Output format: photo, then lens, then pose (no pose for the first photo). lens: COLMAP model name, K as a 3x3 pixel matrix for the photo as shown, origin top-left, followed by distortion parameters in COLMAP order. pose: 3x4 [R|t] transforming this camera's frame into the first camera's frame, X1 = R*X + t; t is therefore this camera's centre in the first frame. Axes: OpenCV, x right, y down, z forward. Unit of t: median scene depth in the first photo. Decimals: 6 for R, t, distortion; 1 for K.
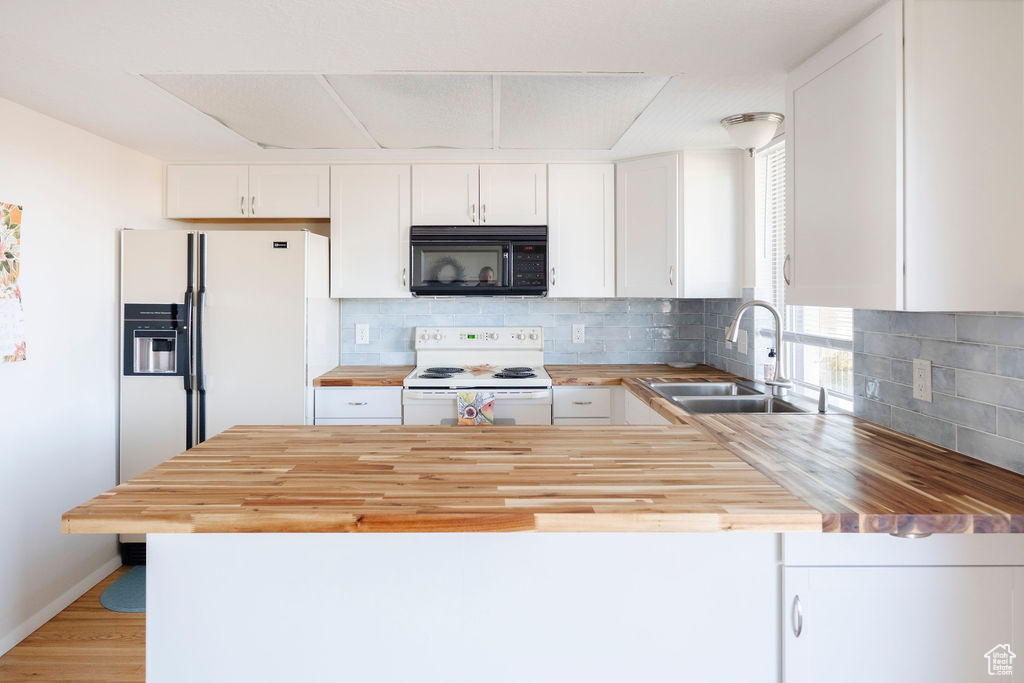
lens RADIAL K [[669.3, 0, 509.8], [0, 669.3, 278.7], [0, 0, 1]] dist [-0.001415, 0.002721]
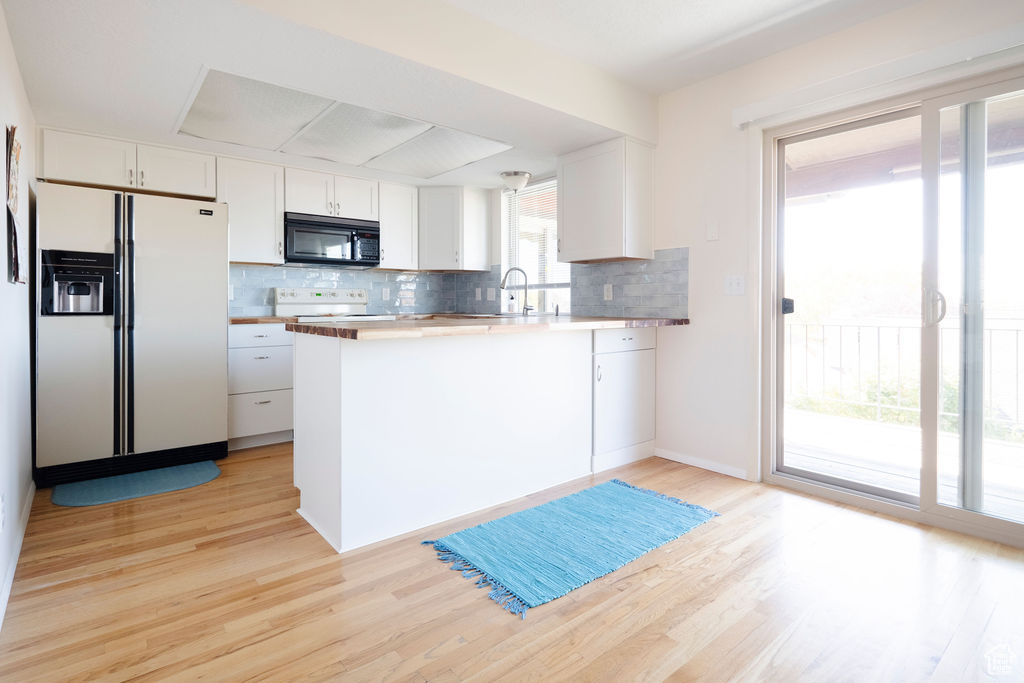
lens RADIAL K [[500.3, 0, 531.2], [0, 500.3, 303.8], [0, 0, 1]] dist [-0.001611, -0.001088]
pose [[0.765495, -0.000965, 0.643441, -0.462045], [-0.009829, 0.999865, 0.013193, 0.101436], [-0.643367, -0.016423, 0.765382, -0.132999]]
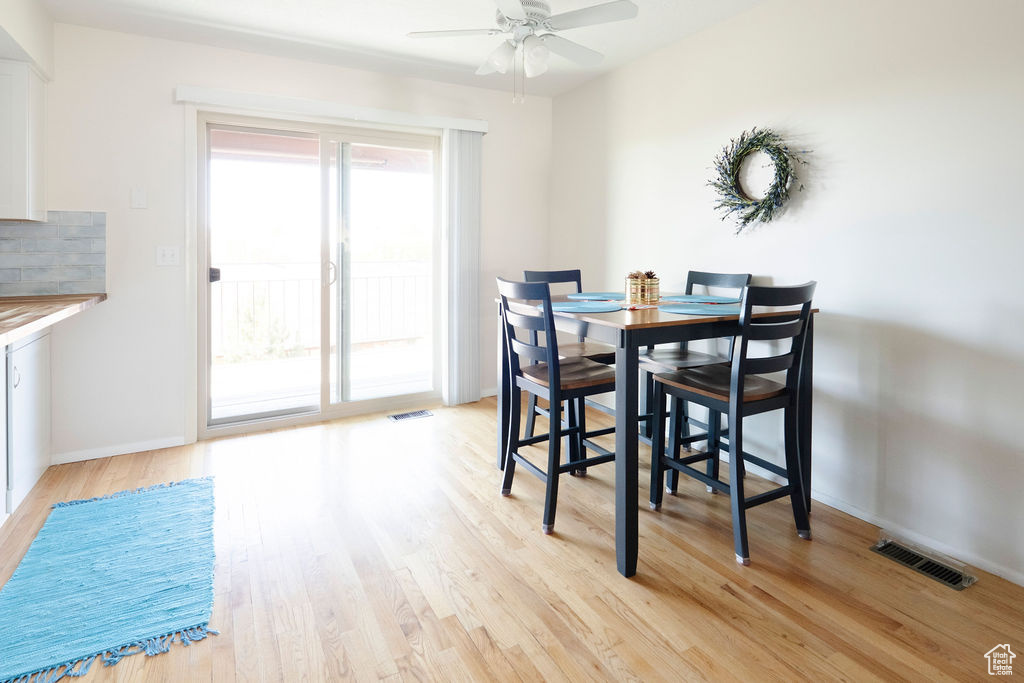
lens RADIAL K [[448.0, 0, 514.0], [0, 448.0, 266.3], [0, 0, 1]] dist [0.008474, -0.006007]
pose [[-0.426801, -0.017099, 0.904184, -0.598618], [-0.010805, 0.999846, 0.013808, 0.076622], [-0.904281, -0.003876, -0.426920, 0.104317]]
